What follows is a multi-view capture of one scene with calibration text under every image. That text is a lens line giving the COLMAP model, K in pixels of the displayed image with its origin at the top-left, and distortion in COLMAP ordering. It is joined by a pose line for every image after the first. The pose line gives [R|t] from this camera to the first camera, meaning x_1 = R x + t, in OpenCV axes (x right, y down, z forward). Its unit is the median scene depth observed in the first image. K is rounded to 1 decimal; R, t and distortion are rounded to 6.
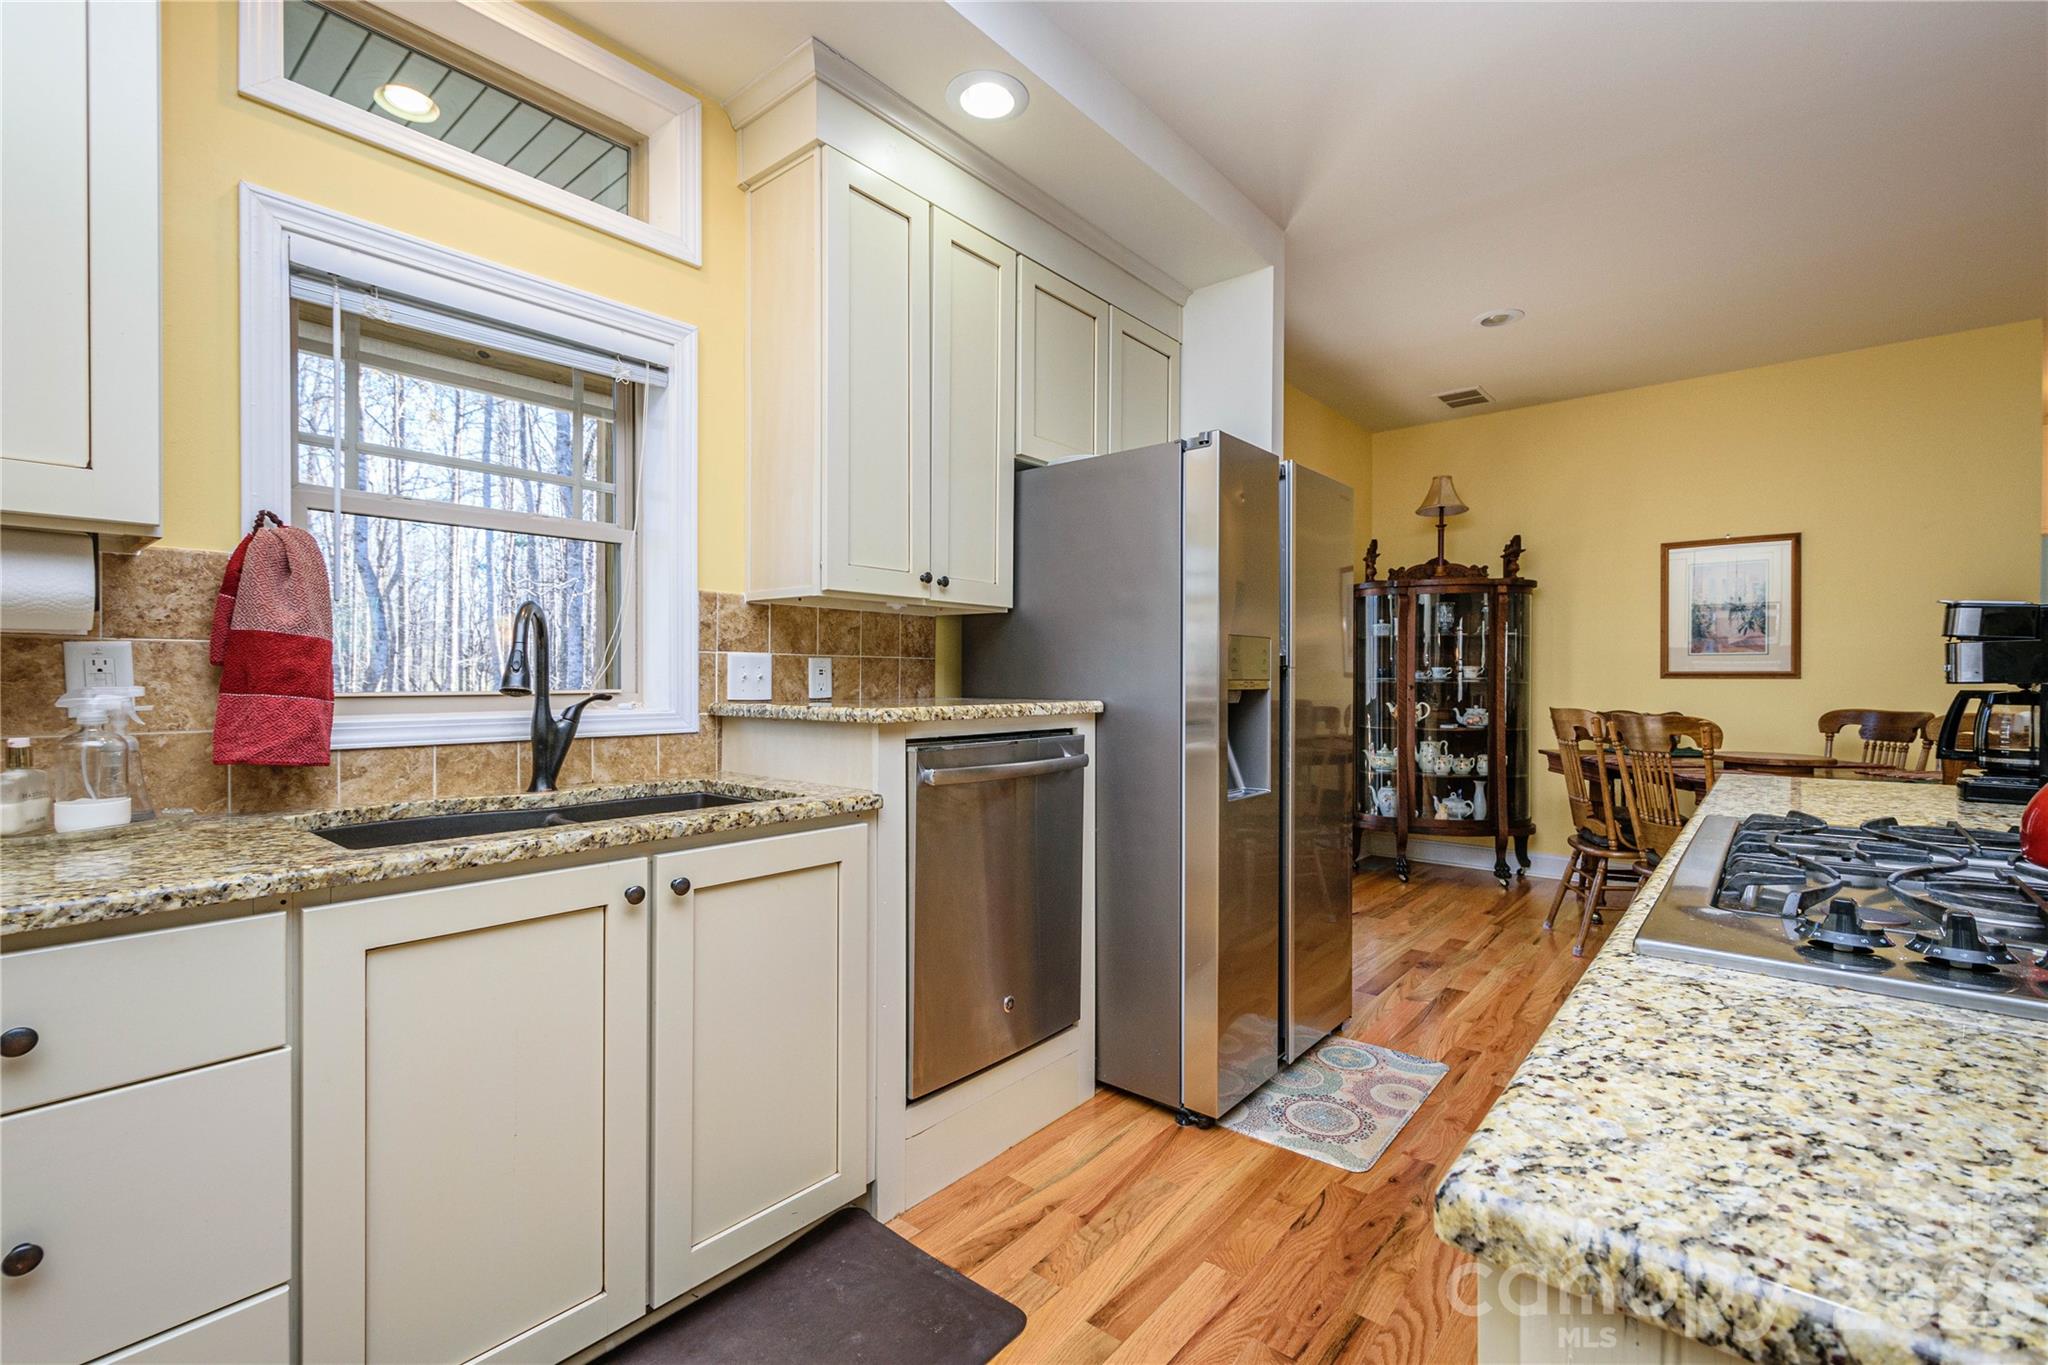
lens RADIAL K [[903.2, 0, 1036.5], [0, 903.2, 682.1], [0, 0, 1]] dist [0.002225, 0.000461]
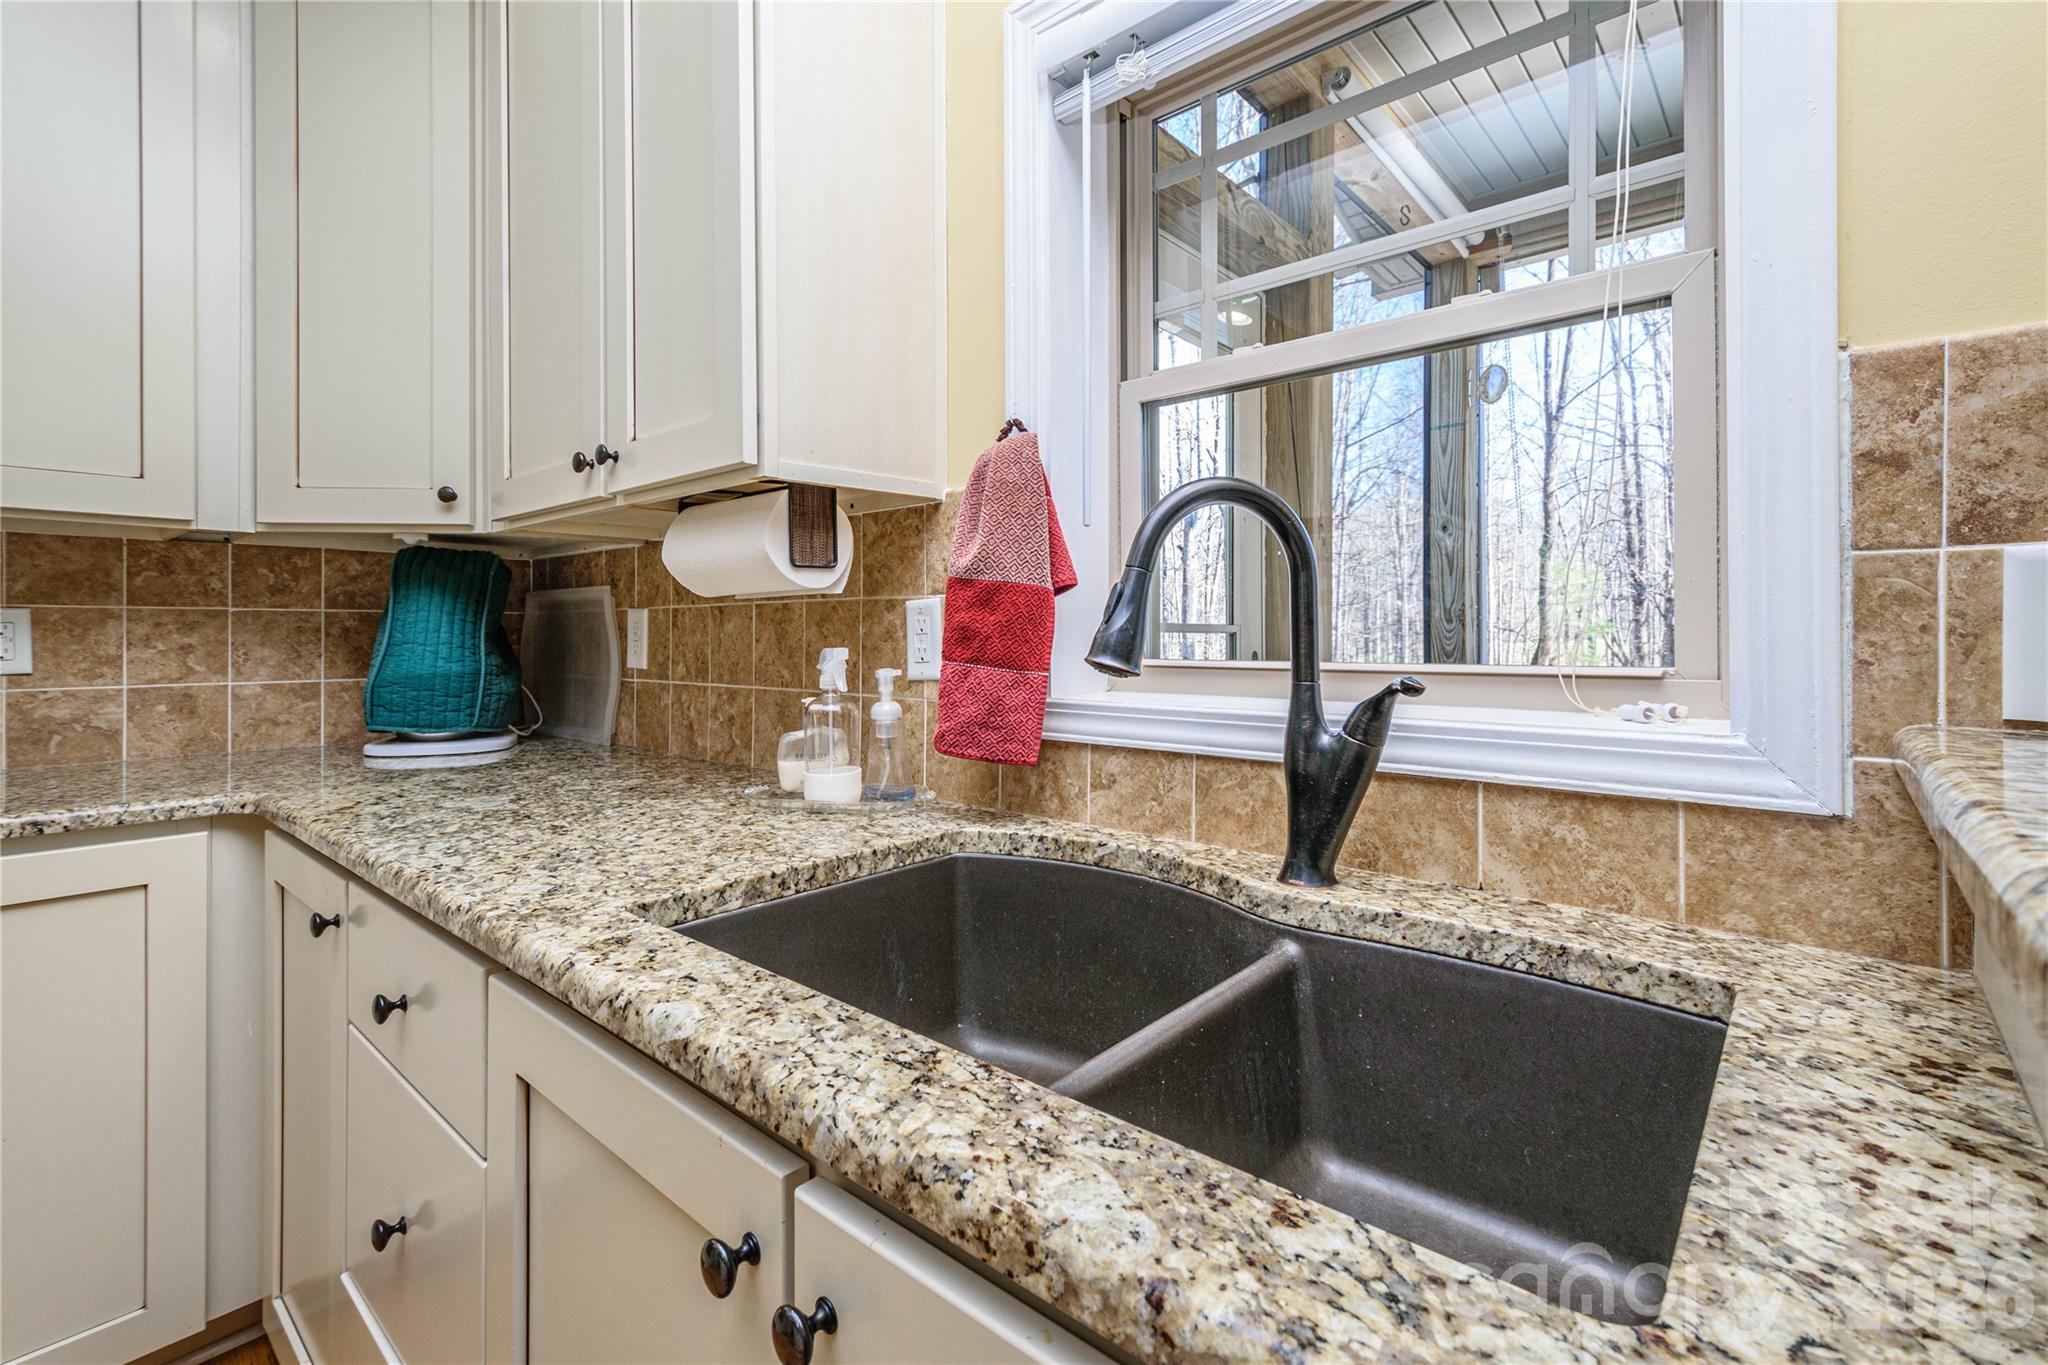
lens RADIAL K [[903.2, 0, 1029.8], [0, 903.2, 624.3], [0, 0, 1]] dist [0.002225, 0.000461]
pose [[-0.019168, -0.015416, -0.999697, -0.079958], [-0.004804, 0.999871, -0.015327, -0.004557], [0.999805, 0.004509, -0.019240, 0.909128]]
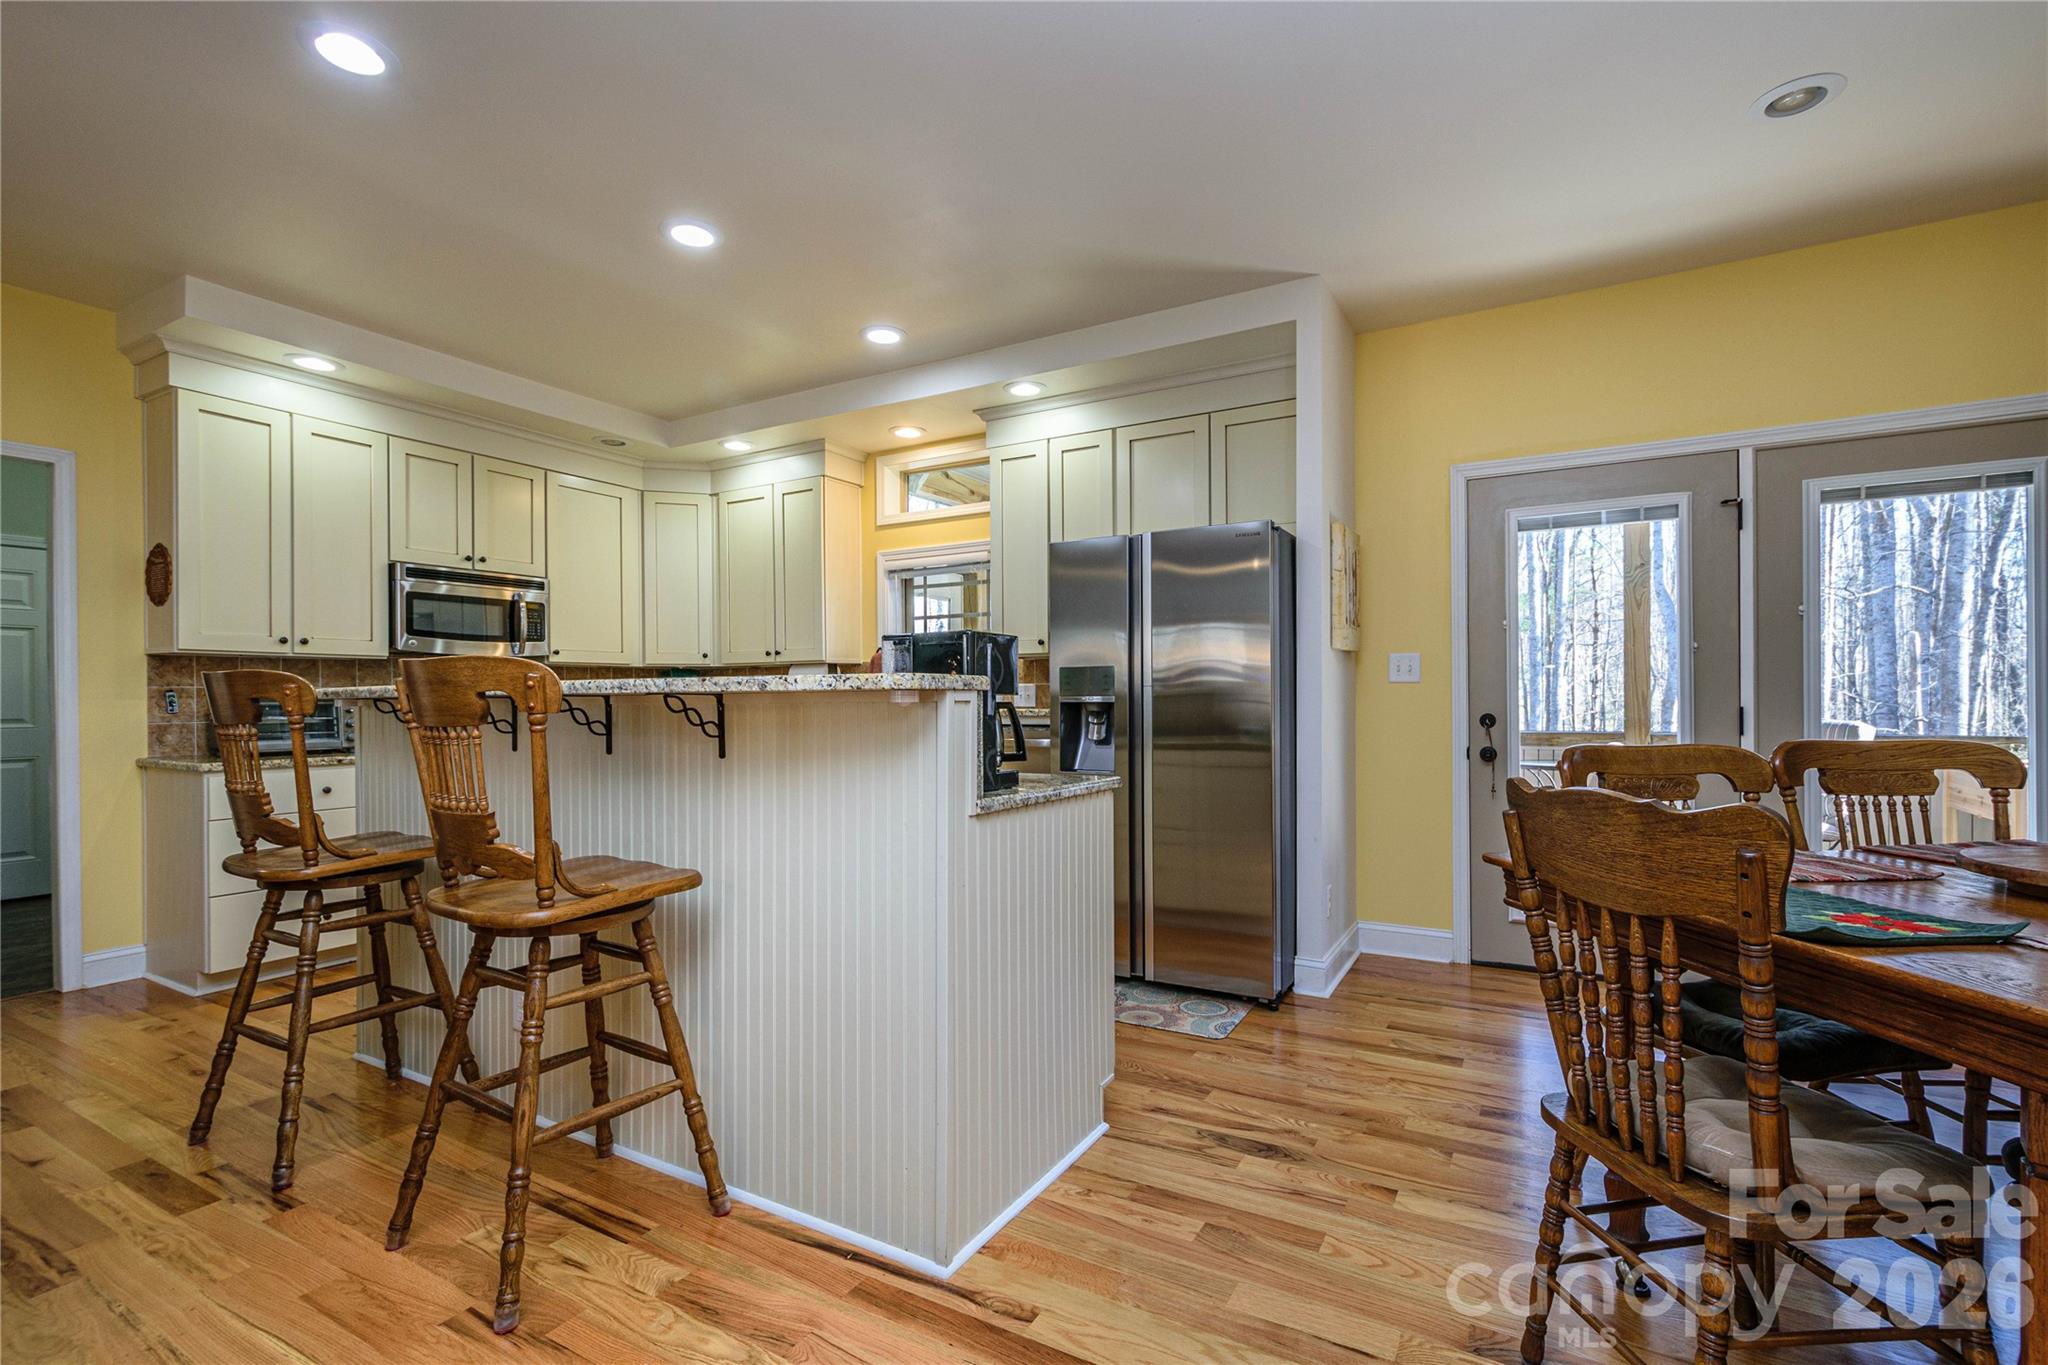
lens RADIAL K [[903.2, 0, 1029.3], [0, 903.2, 702.4], [0, 0, 1]] dist [0.002225, 0.000461]
pose [[0.173392, 0.002291, -0.984850, 2.251935], [0.001613, 0.999995, 0.002610, 0.006872], [0.984852, -0.002041, 0.173387, 0.851582]]
